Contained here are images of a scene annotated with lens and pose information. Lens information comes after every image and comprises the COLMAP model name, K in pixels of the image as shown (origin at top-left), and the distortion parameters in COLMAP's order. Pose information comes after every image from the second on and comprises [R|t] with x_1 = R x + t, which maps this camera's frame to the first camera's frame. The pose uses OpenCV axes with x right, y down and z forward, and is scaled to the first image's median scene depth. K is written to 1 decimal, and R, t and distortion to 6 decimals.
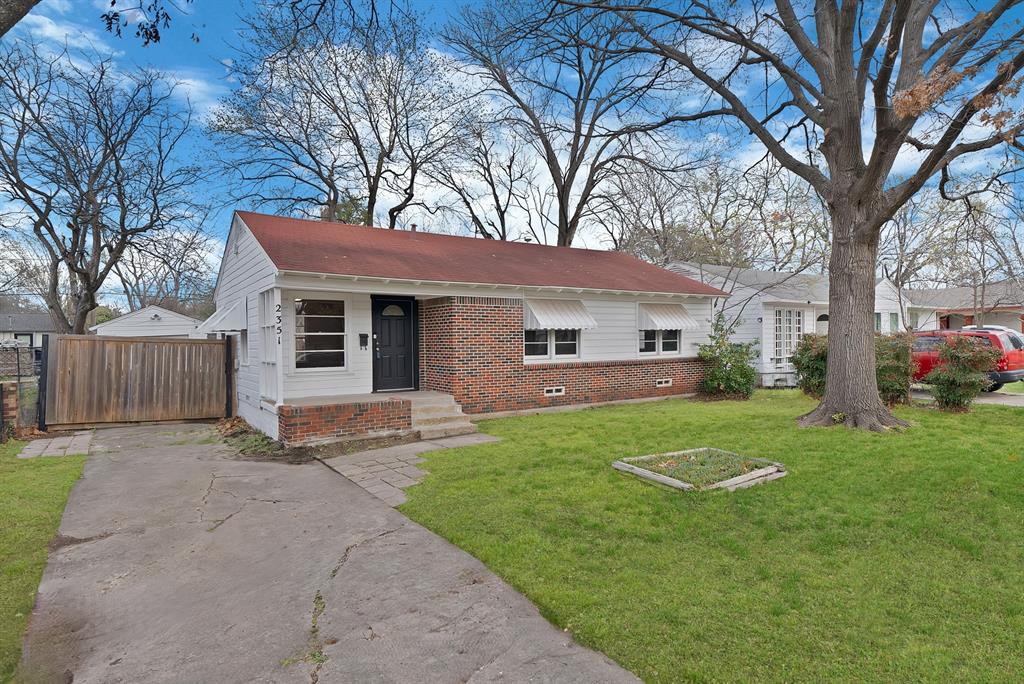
lens RADIAL K [[559.6, 0, 512.6], [0, 559.6, 339.0], [0, 0, 1]] dist [0.015810, 0.000794]
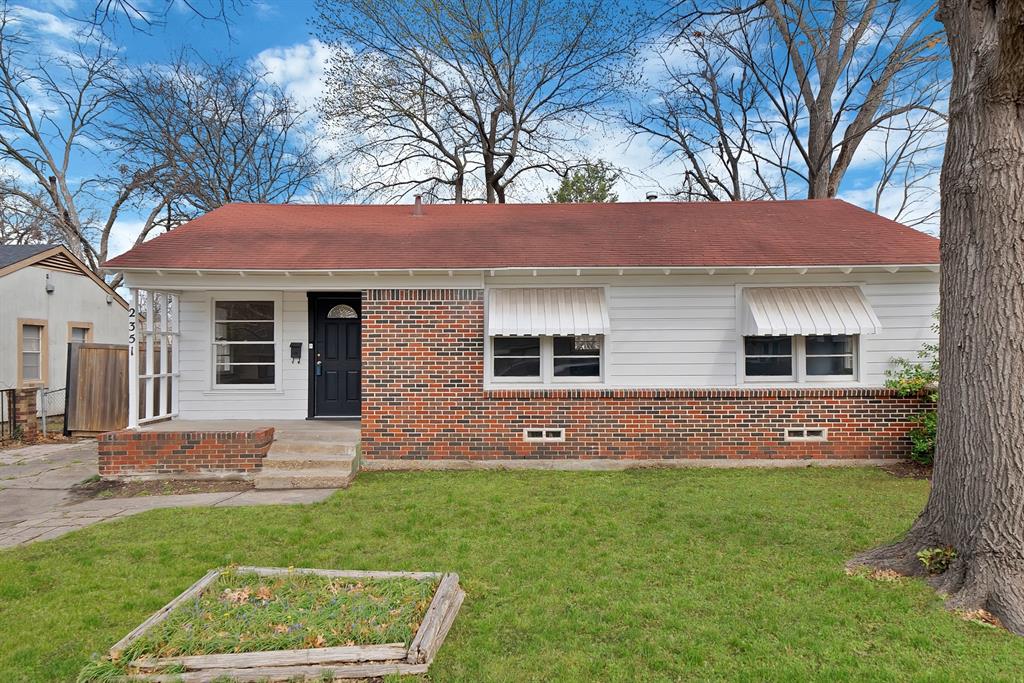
lens RADIAL K [[696.9, 0, 511.9], [0, 696.9, 341.2], [0, 0, 1]] dist [0.029481, -0.001081]
pose [[0.825044, 0.000136, -0.565068, 0.509081], [-0.004841, 0.999965, -0.006828, -0.006053], [0.565048, 0.008369, 0.825016, 0.353728]]
